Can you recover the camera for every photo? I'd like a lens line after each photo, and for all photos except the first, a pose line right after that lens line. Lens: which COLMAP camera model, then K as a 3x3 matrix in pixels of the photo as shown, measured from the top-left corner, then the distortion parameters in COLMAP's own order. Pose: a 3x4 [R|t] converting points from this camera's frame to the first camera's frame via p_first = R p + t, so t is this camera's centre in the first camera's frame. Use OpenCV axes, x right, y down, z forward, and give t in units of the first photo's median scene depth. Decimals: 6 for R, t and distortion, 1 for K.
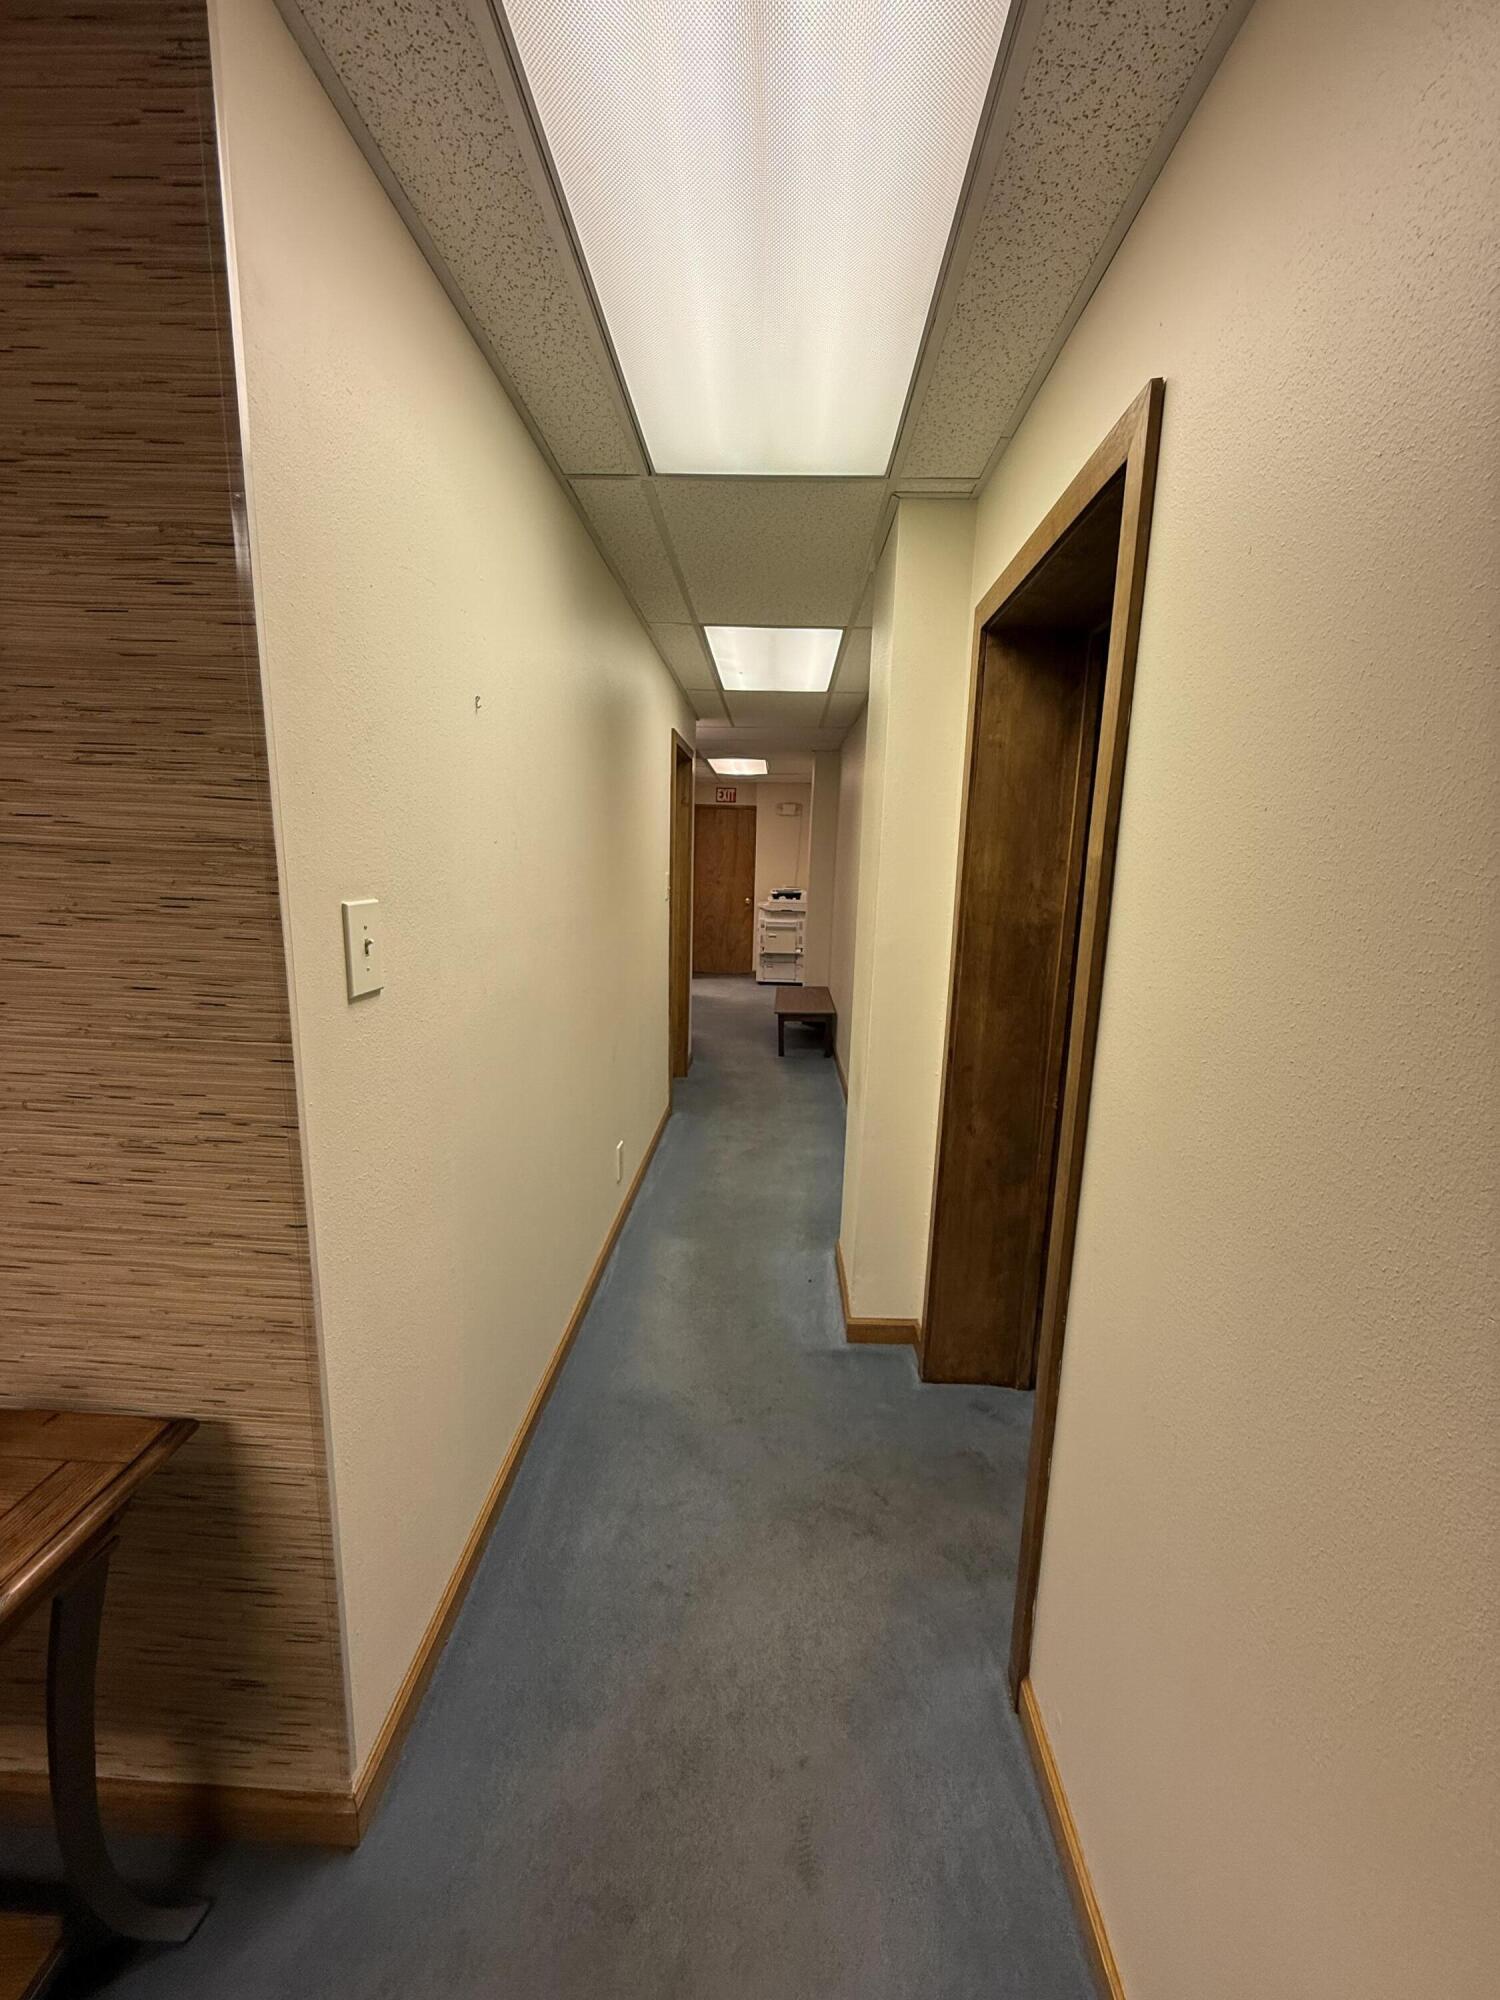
lens RADIAL K [[801.3, 0, 750.4], [0, 801.3, 1001.4], [0, 0, 1]] dist [0.005937, -0.001061]
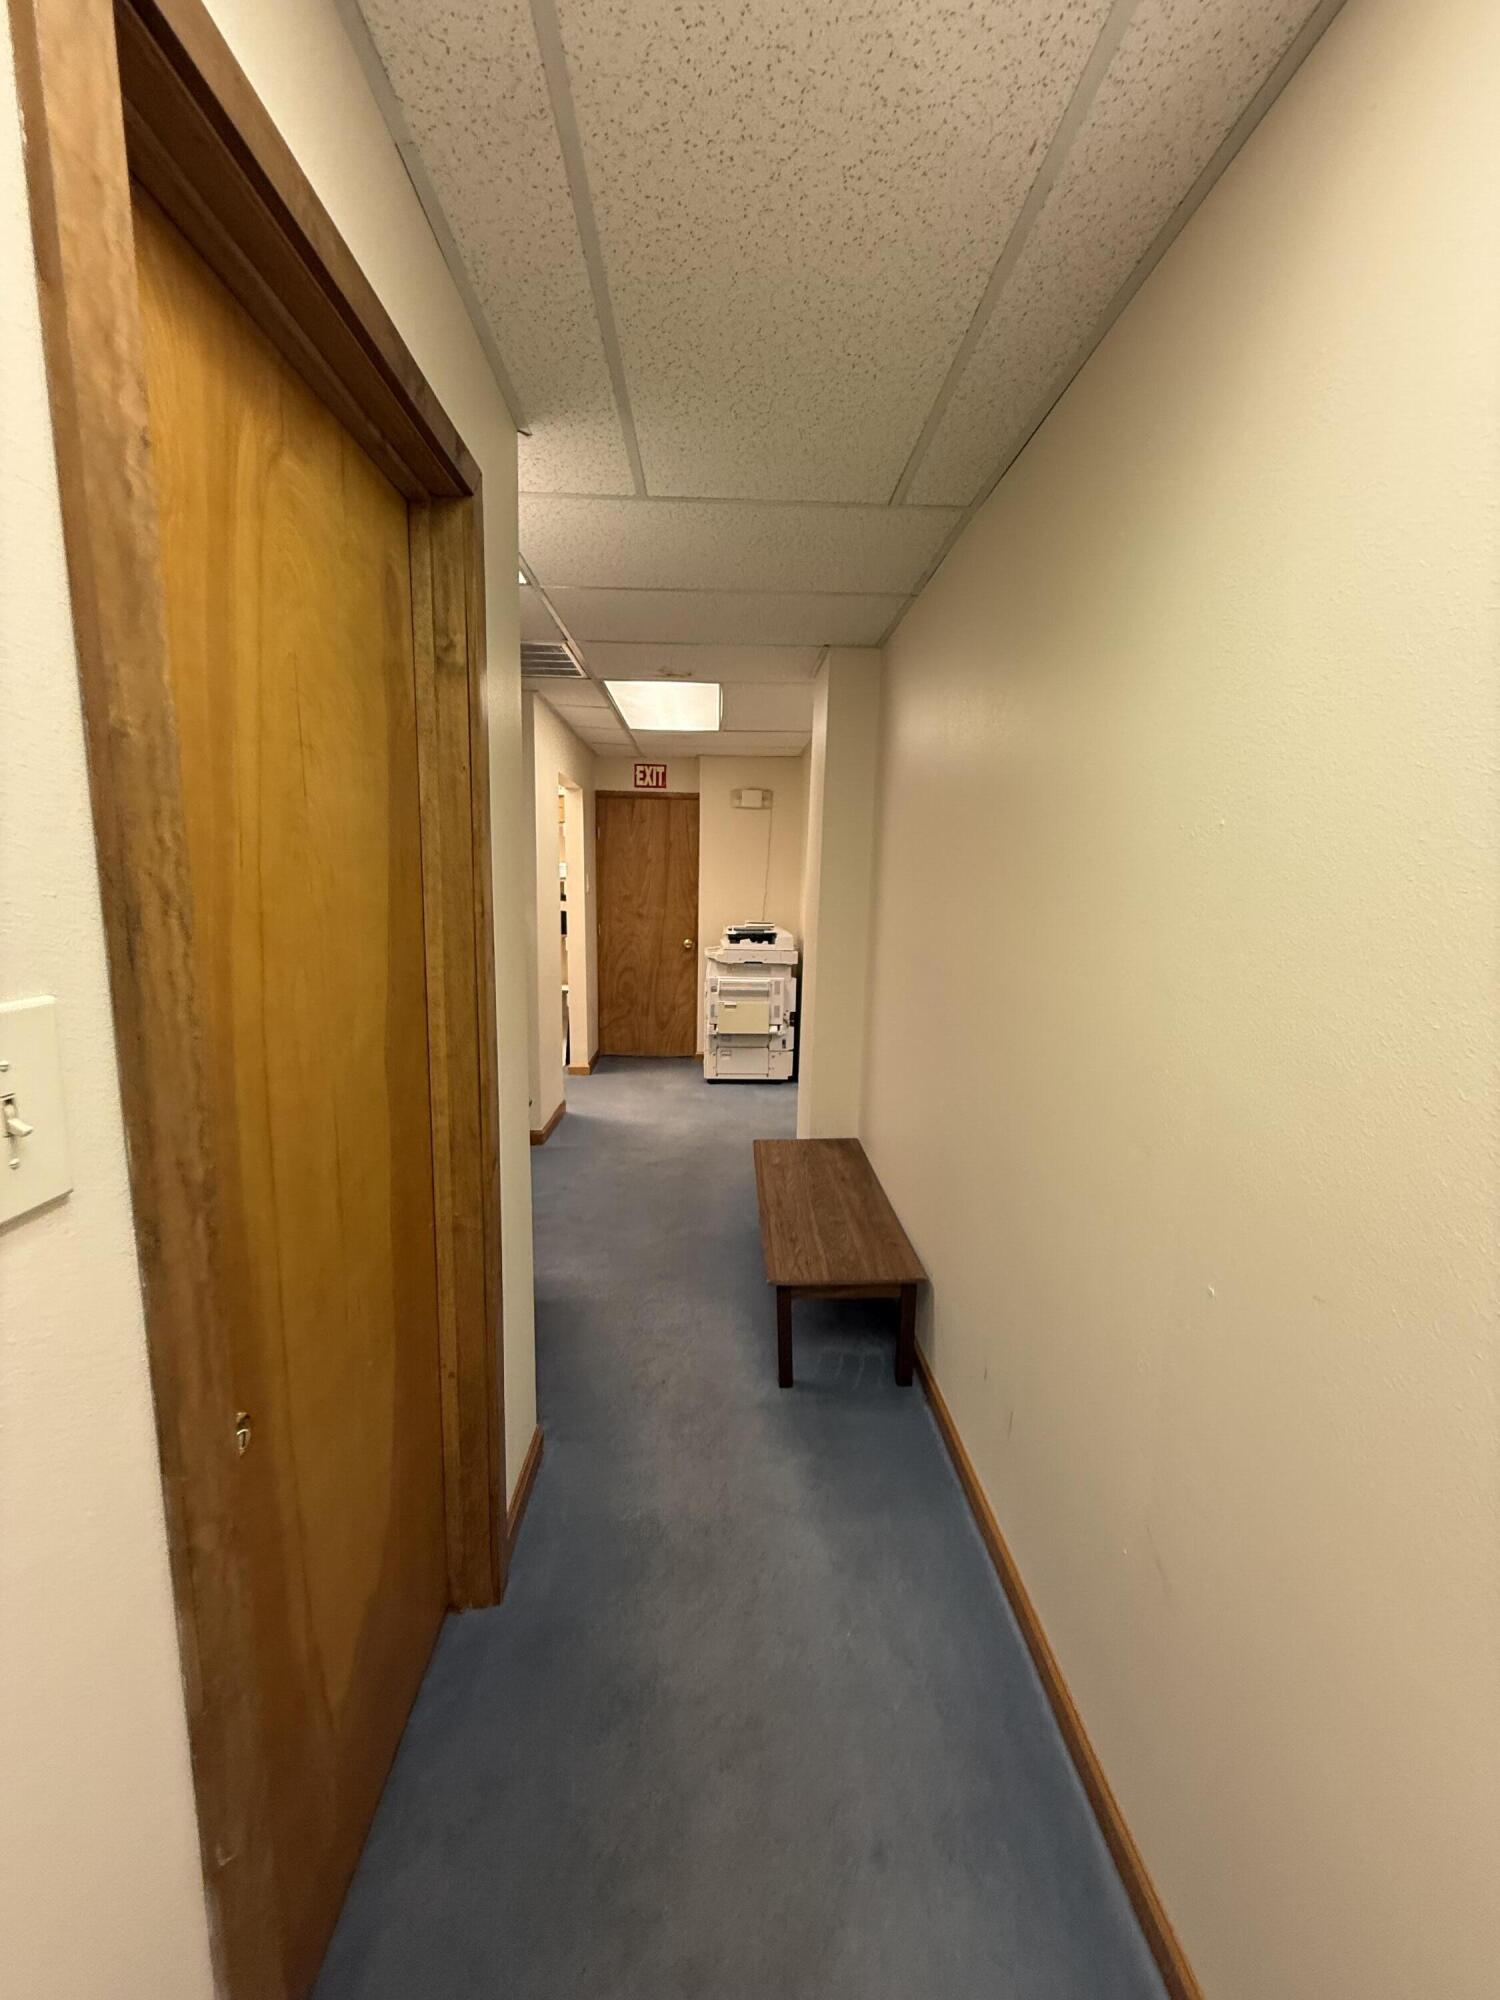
lens RADIAL K [[801.3, 0, 746.5], [0, 801.3, 1001.7], [0, 0, 1]] dist [0.005937, -0.001061]
pose [[0.997380, -0.016363, 0.070471, -0.002542], [0.018232, 0.999497, -0.025959, -0.066728], [-0.070010, 0.027176, 0.997176, 0.391226]]
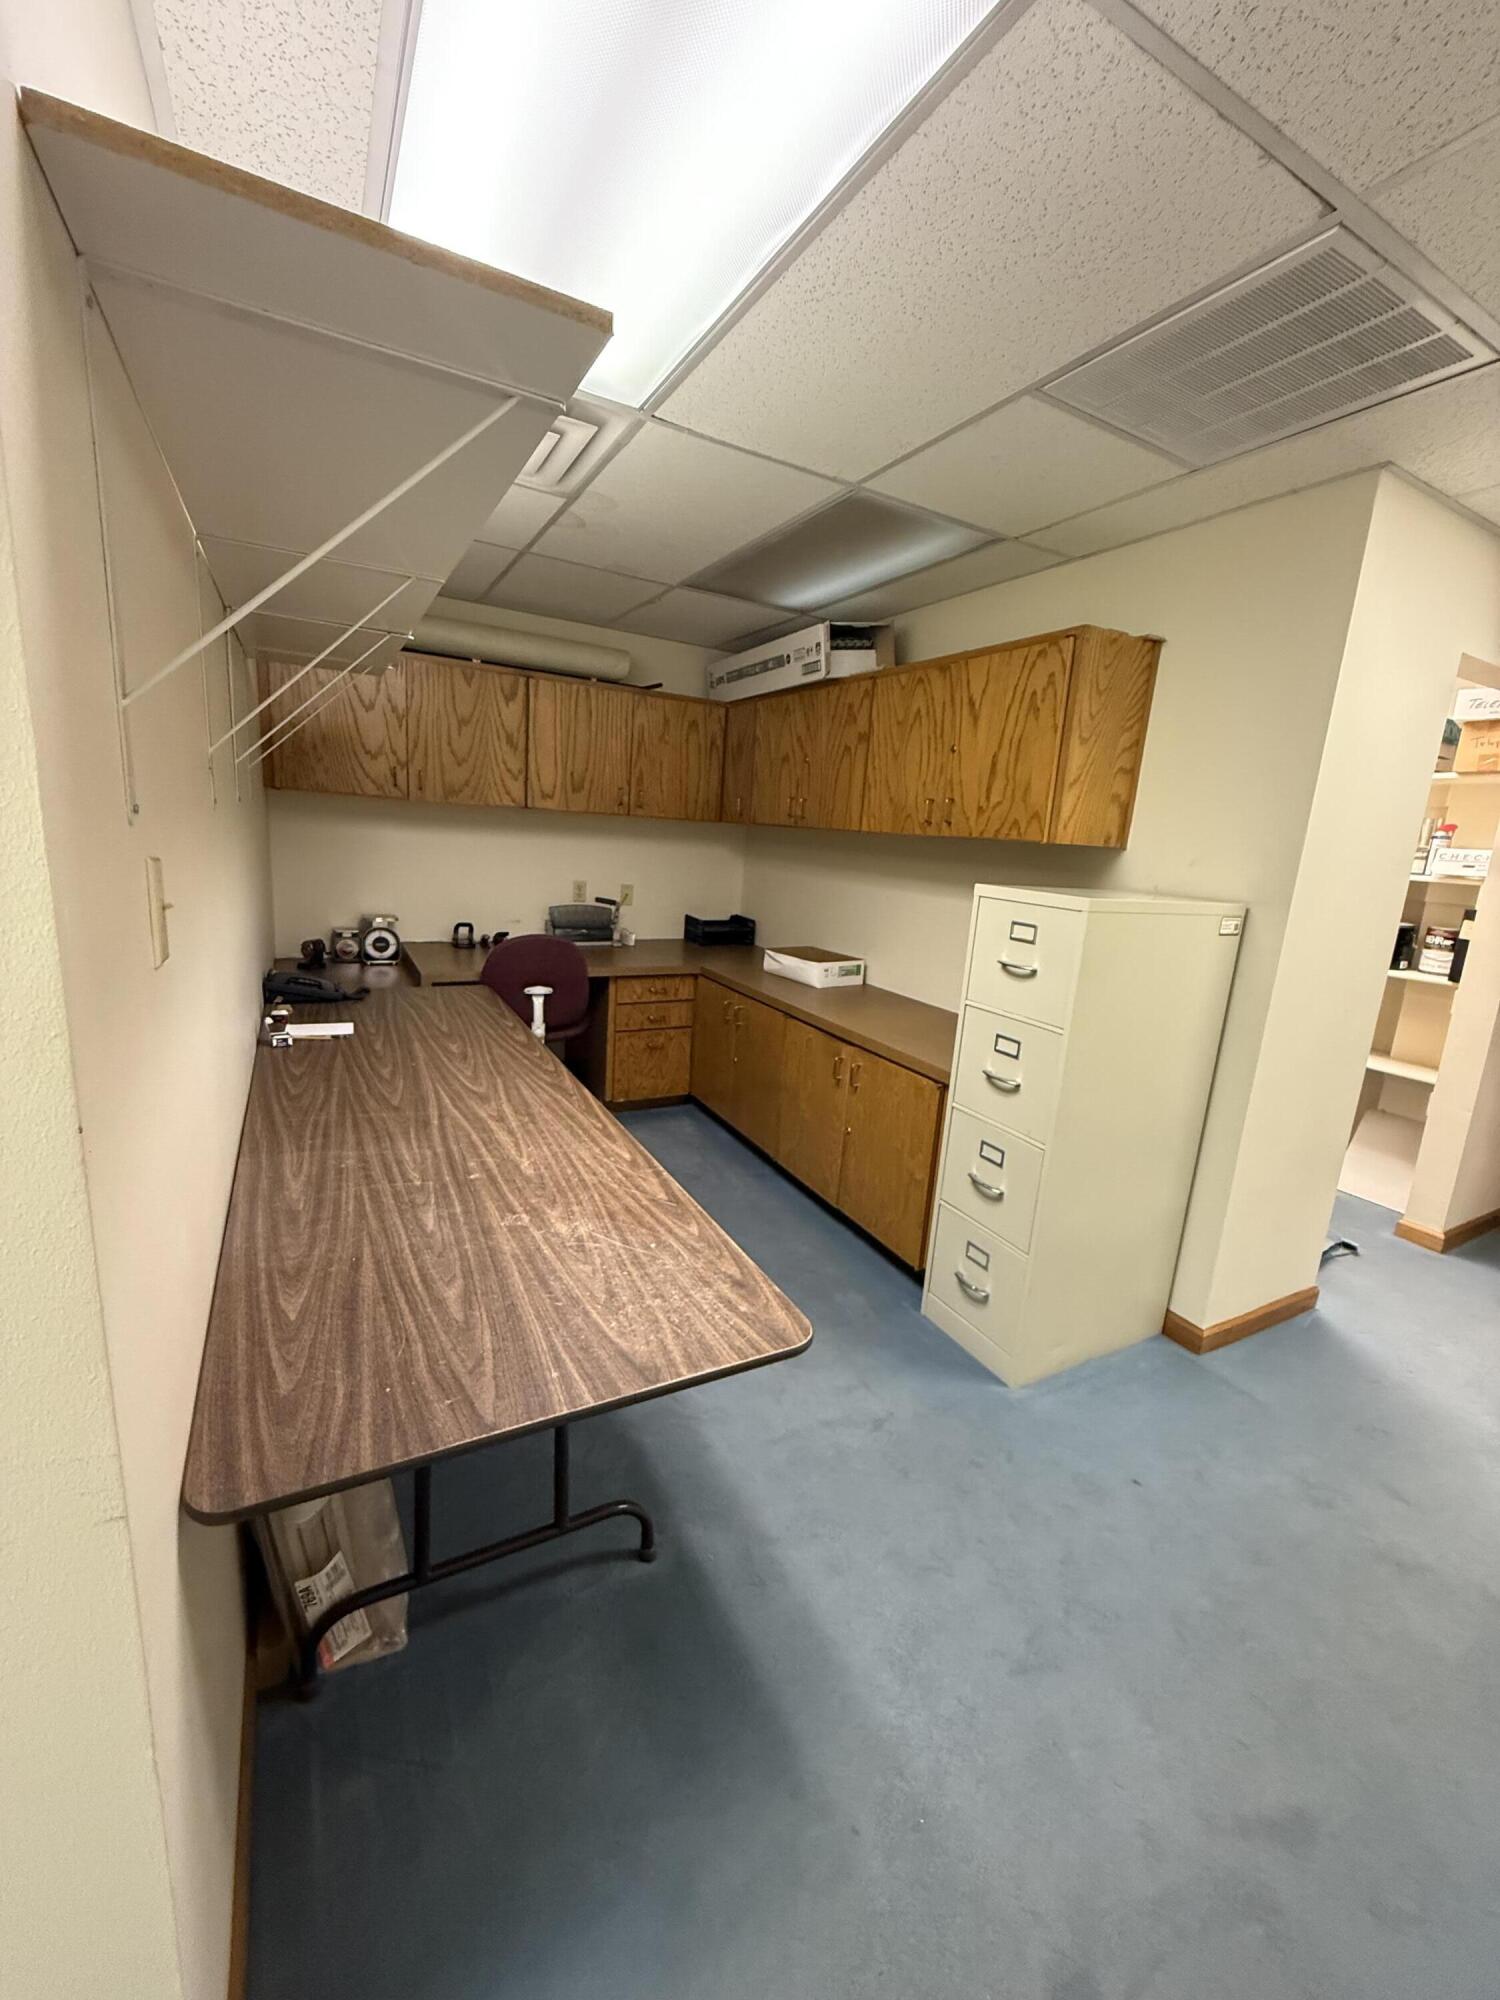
lens RADIAL K [[801.3, 0, 751.5], [0, 801.3, 998.2], [0, 0, 1]] dist [0.005937, -0.001061]
pose [[0.518189, 0.186430, -0.834700, 0.027559], [-0.205495, 0.974504, 0.090082, -0.100690], [0.830212, 0.124847, 0.543287, 0.587397]]
